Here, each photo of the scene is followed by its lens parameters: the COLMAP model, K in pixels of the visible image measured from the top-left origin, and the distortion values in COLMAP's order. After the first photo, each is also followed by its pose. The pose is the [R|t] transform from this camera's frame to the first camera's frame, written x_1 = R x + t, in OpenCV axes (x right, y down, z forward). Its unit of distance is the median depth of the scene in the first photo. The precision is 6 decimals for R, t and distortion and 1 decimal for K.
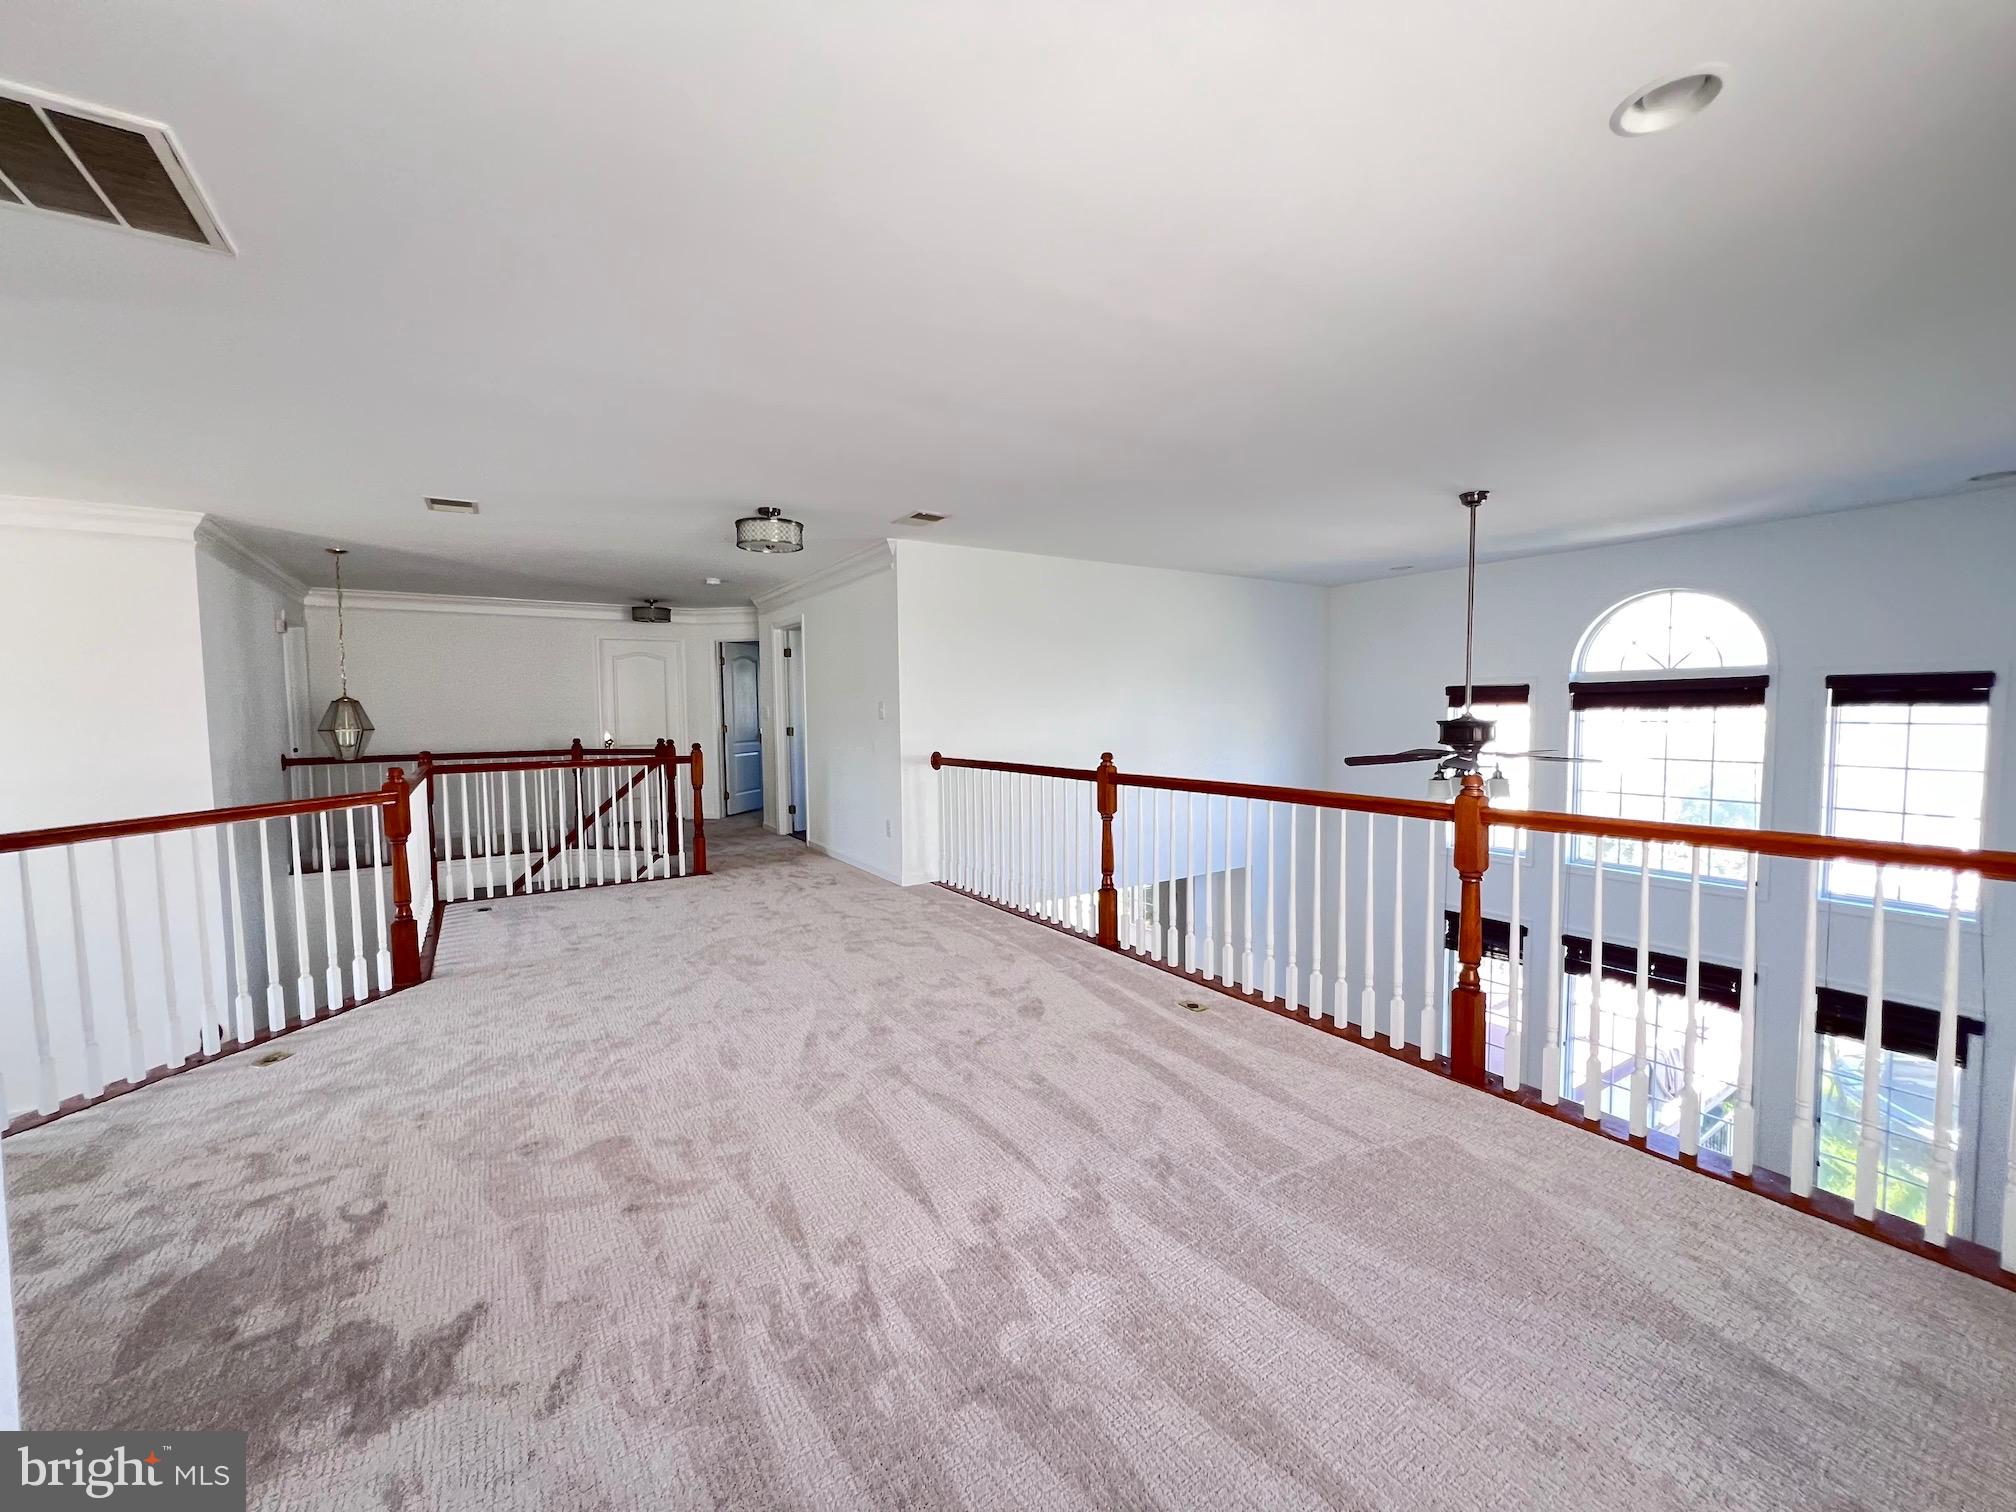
lens RADIAL K [[808.9, 0, 1006.0], [0, 808.9, 756.3], [0, 0, 1]] dist [-0.004345, 0.000727]
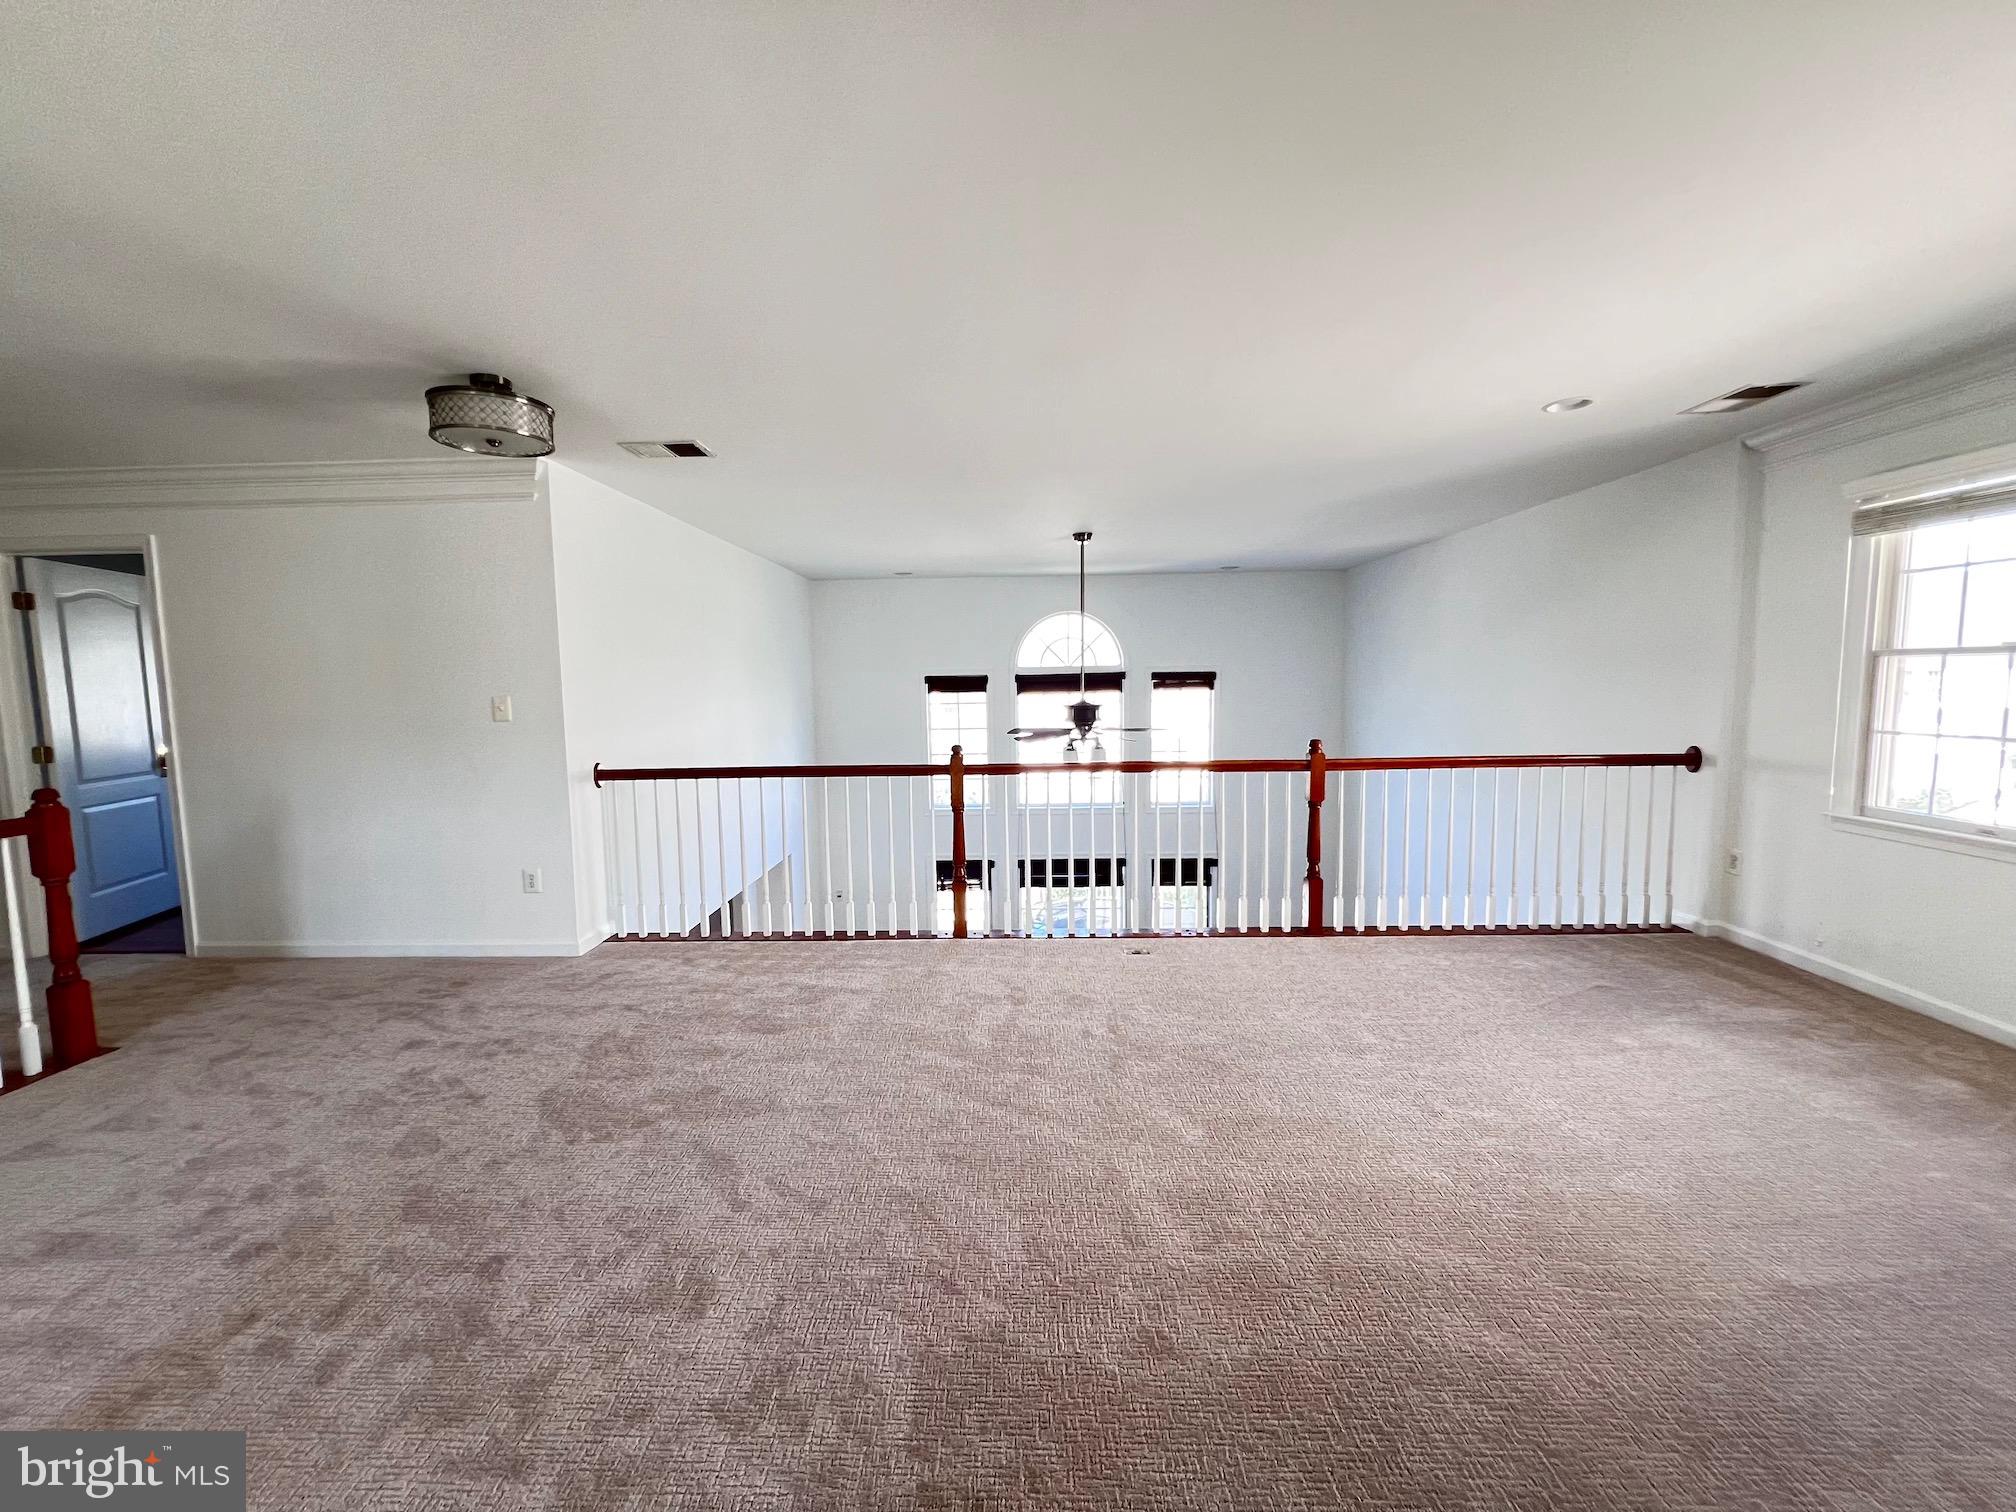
lens RADIAL K [[808.9, 0, 1002.9], [0, 808.9, 751.8], [0, 0, 1]] dist [-0.004345, 0.000727]
pose [[0.557885, -0.070701, 0.826902, -0.593833], [0.057713, 0.997258, 0.046330, -0.034747], [-0.827909, 0.021876, 0.560435, 0.352326]]
